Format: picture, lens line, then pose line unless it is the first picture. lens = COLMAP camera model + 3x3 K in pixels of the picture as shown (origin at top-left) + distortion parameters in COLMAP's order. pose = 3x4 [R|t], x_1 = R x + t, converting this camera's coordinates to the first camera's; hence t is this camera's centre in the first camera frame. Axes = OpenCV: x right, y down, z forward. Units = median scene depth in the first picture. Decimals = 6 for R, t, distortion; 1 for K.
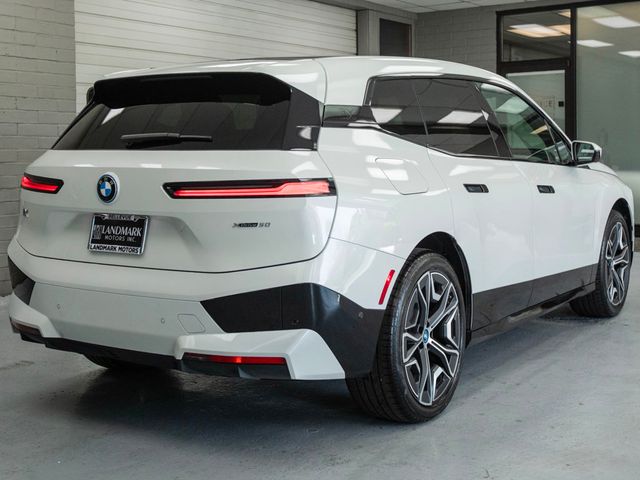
lens RADIAL K [[982.1, 0, 289.1], [0, 982.1, 283.0], [0, 0, 1]] dist [0.025364, 0.000000]
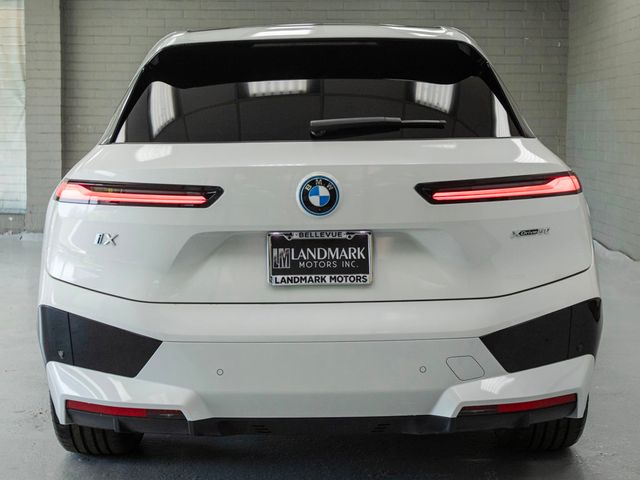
lens RADIAL K [[982.1, 0, 294.1], [0, 982.1, 282.1], [0, 0, 1]] dist [0.025364, 0.000000]
pose [[0.828278, -0.088416, 0.553298, -0.590191], [0.093951, 0.995406, 0.018421, -0.047943], [-0.552385, 0.036725, 0.832780, 0.417581]]
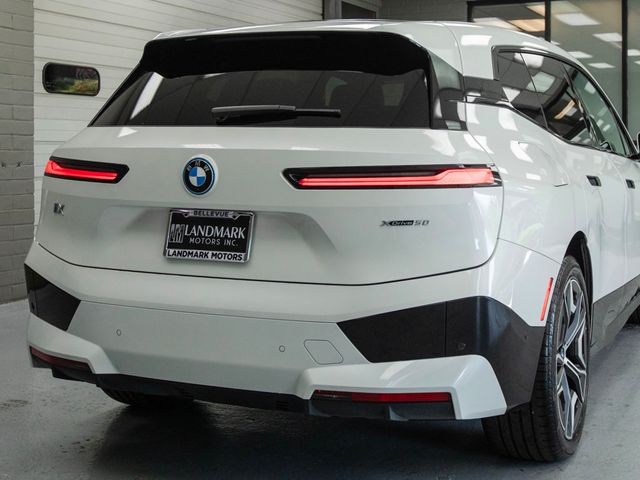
lens RADIAL K [[997.5, 0, 372.0], [0, 997.5, 244.2], [0, 0, 1]] dist [-0.008292, 0.000000]
pose [[0.976013, -0.007147, 0.217596, -0.219960], [0.016291, 0.999056, -0.040259, -0.010072], [-0.217103, 0.042839, 0.975208, 0.218445]]
